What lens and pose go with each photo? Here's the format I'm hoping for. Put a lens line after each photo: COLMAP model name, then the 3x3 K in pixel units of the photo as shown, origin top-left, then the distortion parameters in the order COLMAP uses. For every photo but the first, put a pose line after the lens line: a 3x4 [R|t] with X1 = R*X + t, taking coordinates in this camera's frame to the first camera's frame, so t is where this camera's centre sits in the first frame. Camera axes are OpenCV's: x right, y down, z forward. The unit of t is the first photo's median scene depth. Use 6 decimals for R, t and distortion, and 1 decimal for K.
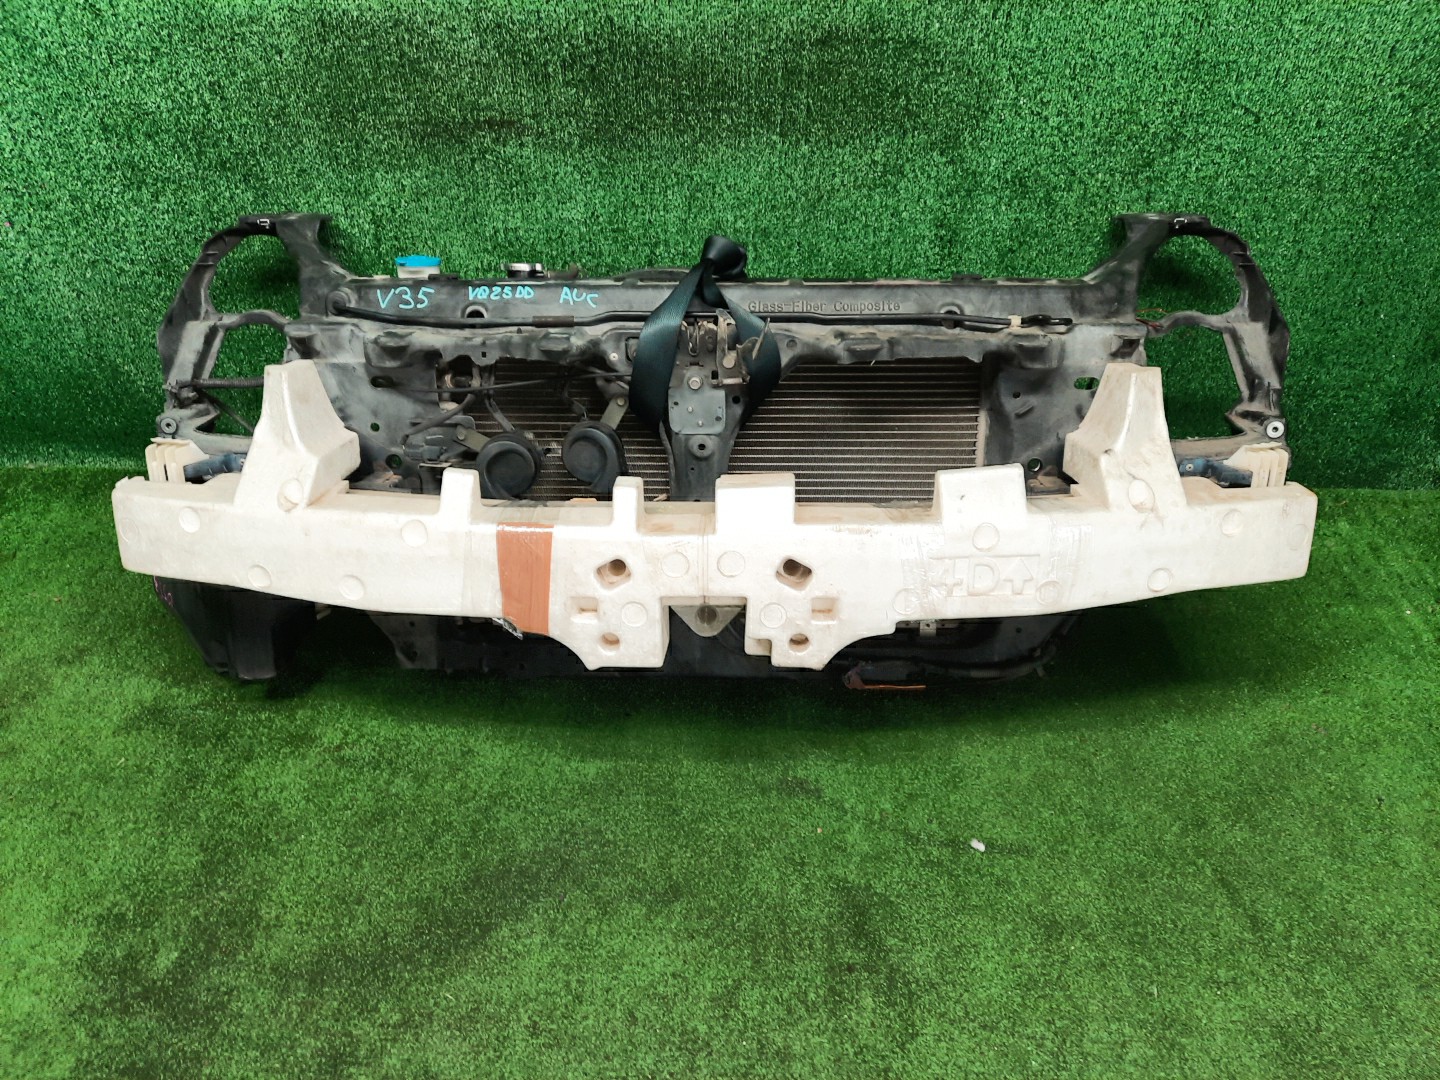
lens RADIAL K [[1068.7, 0, 723.0], [0, 1068.7, 533.5], [0, 0, 1]] dist [0.035279, -0.013180]
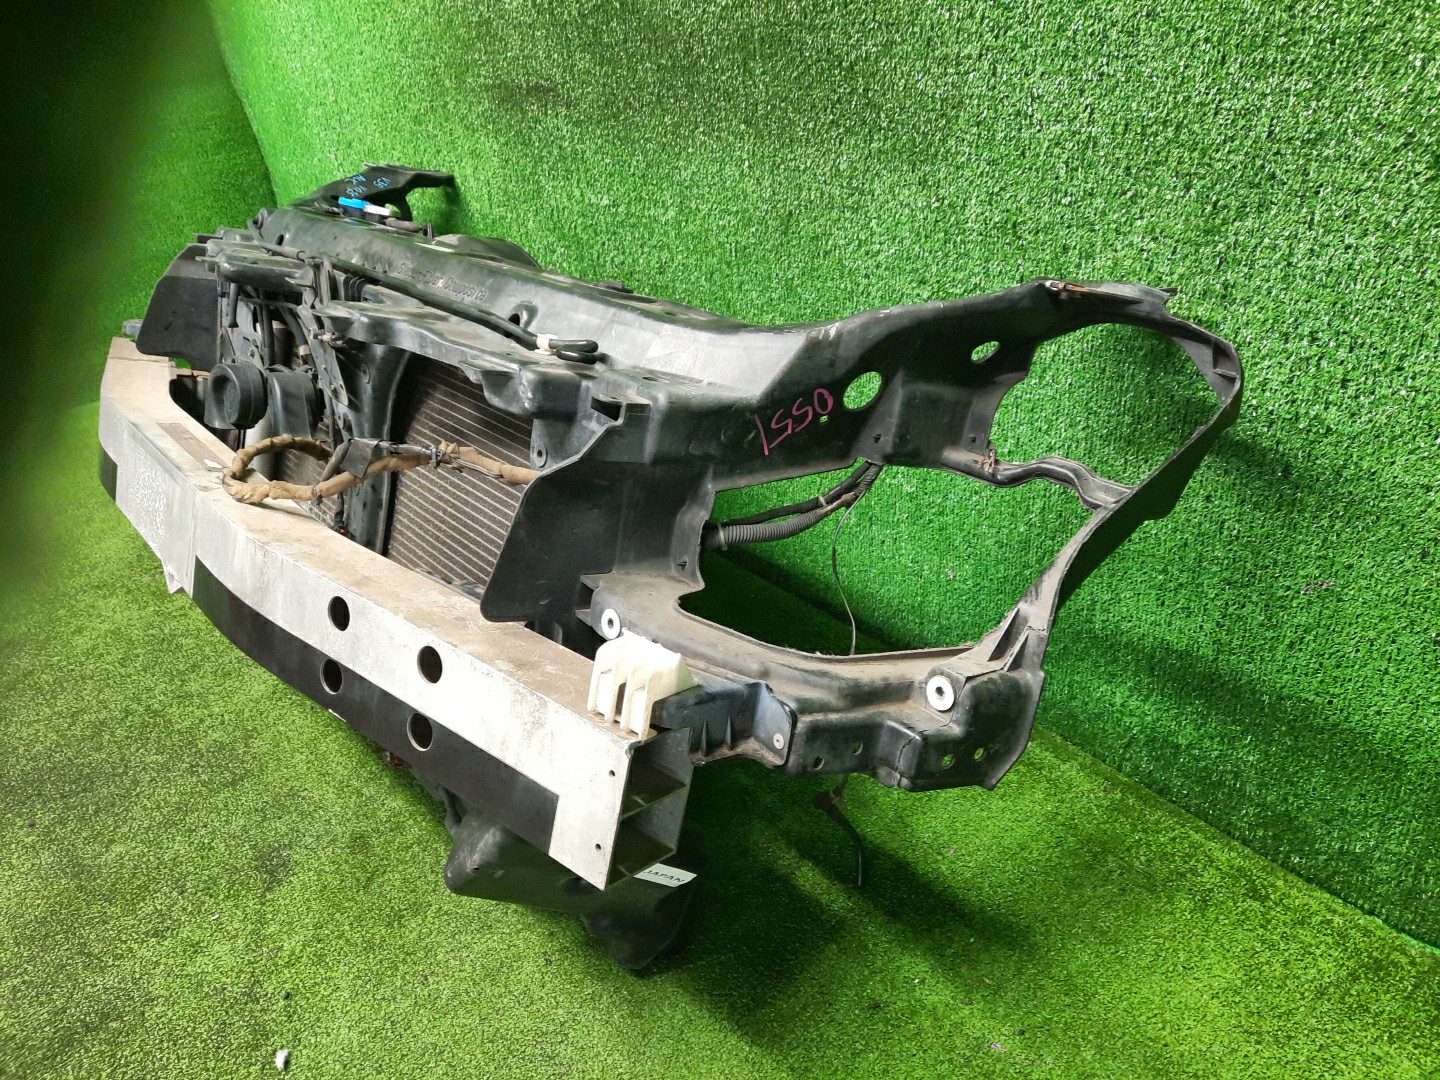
lens RADIAL K [[1068.7, 0, 723.0], [0, 1068.7, 533.5], [0, 0, 1]] dist [0.035279, -0.013180]
pose [[0.663262, 0.325690, -0.673802, 0.743405], [-0.356681, 0.929074, 0.097977, -0.198852], [0.657922, 0.175348, 0.732388, 0.563304]]
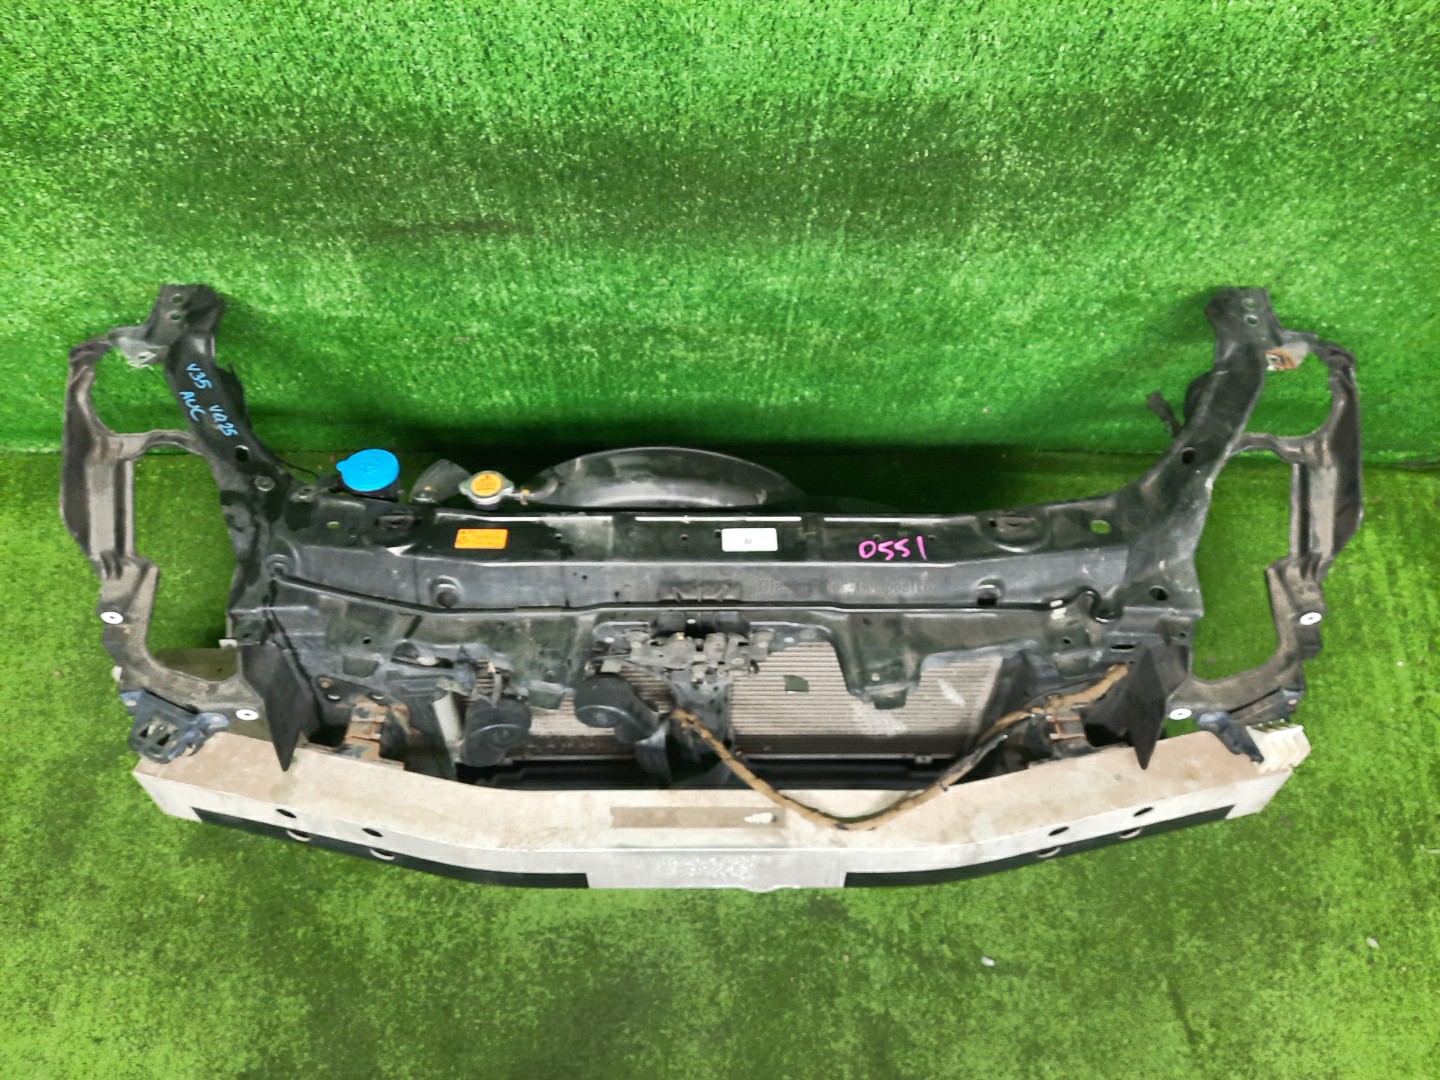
lens RADIAL K [[1080.6, 0, 722.7], [0, 1080.6, 533.0], [0, 0, 1]] dist [0.012786, 0.001833]
pose [[0.997867, -0.023088, 0.061059, -0.099239], [-0.014776, 0.831201, 0.555776, -0.718615], [-0.063584, -0.555492, 0.829087, 0.280560]]
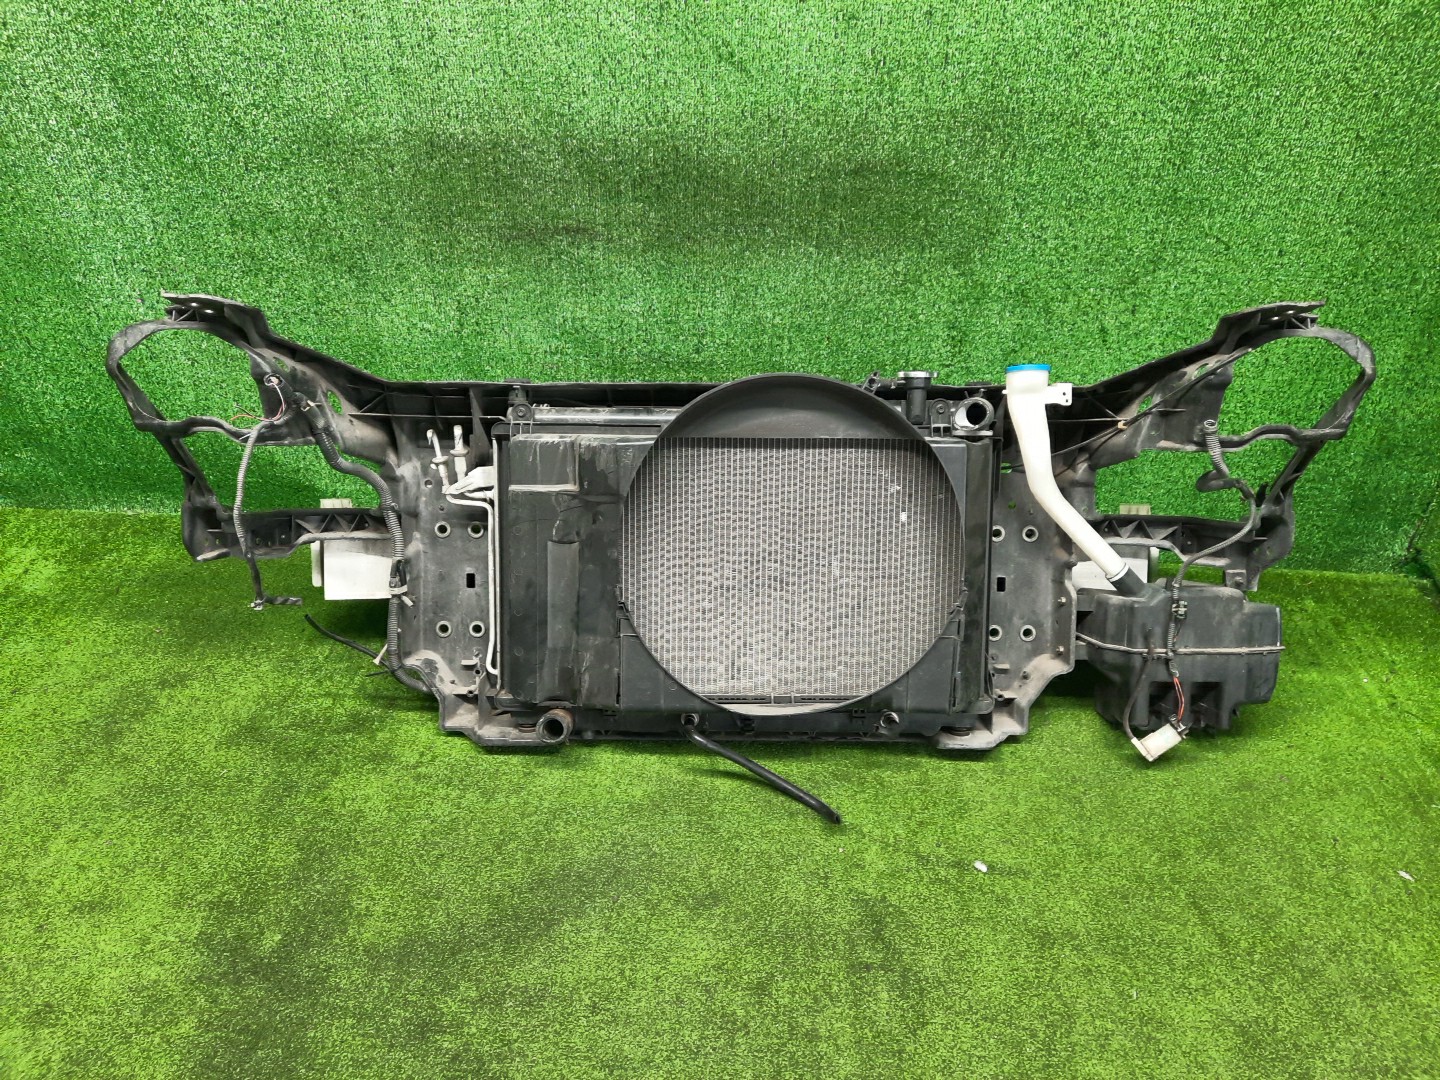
lens RADIAL K [[1069.3, 0, 721.5], [0, 1069.3, 528.4], [0, 0, 1]] dist [0.037491, -0.012045]
pose [[0.999487, 0.032002, 0.000959, -0.046452], [-0.031836, 0.996605, -0.075929, 0.026714], [-0.003386, 0.075859, 0.997113, -0.152337]]
